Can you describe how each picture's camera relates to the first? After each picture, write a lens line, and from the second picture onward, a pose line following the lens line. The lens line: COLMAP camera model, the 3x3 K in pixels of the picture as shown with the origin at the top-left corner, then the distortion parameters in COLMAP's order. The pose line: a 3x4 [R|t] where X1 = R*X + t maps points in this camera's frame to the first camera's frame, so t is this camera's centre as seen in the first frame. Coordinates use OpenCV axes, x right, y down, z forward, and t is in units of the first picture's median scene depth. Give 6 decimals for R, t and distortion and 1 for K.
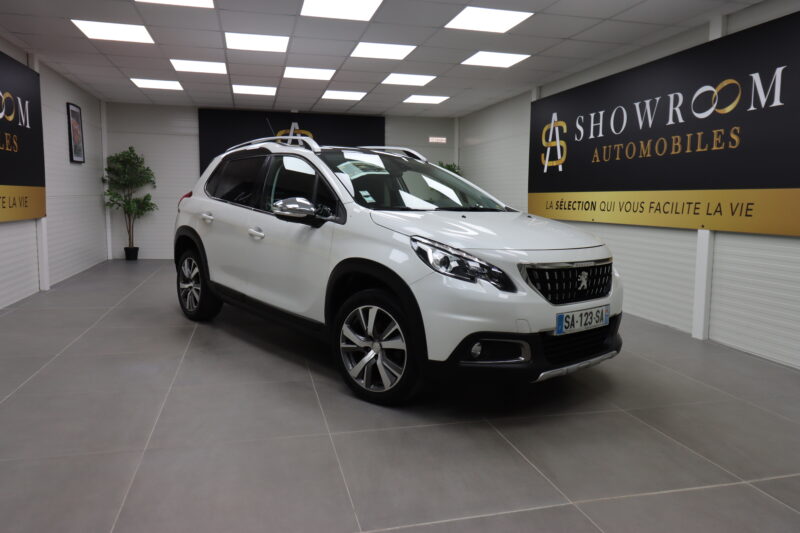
lens RADIAL K [[566.5, 0, 400.7], [0, 566.5, 262.9], [0, 0, 1]] dist [0.003963, 0.002961]
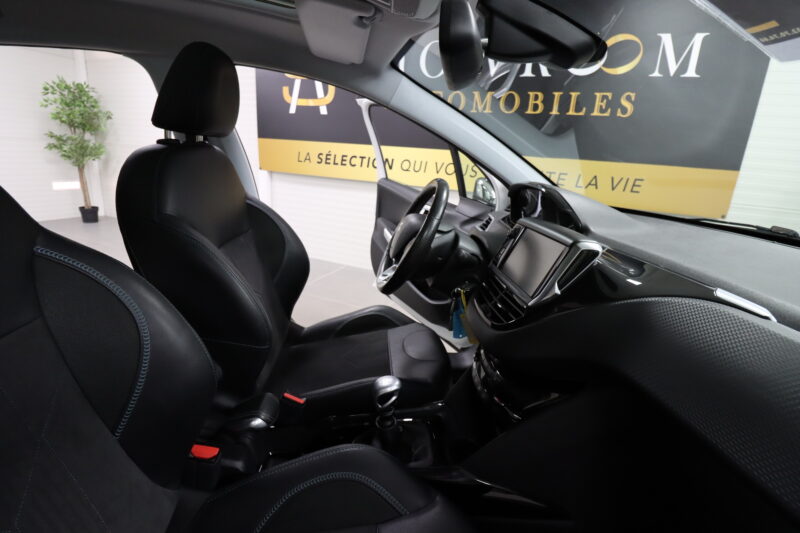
lens RADIAL K [[373.9, 0, 403.3], [0, 373.9, 259.9], [0, 0, 1]] dist [0.000829, -0.009825]
pose [[0.600396, -0.178143, 0.779609, -0.129818], [0.020822, 0.978025, 0.207446, -0.093998], [-0.799432, -0.108316, 0.590911, 0.791216]]
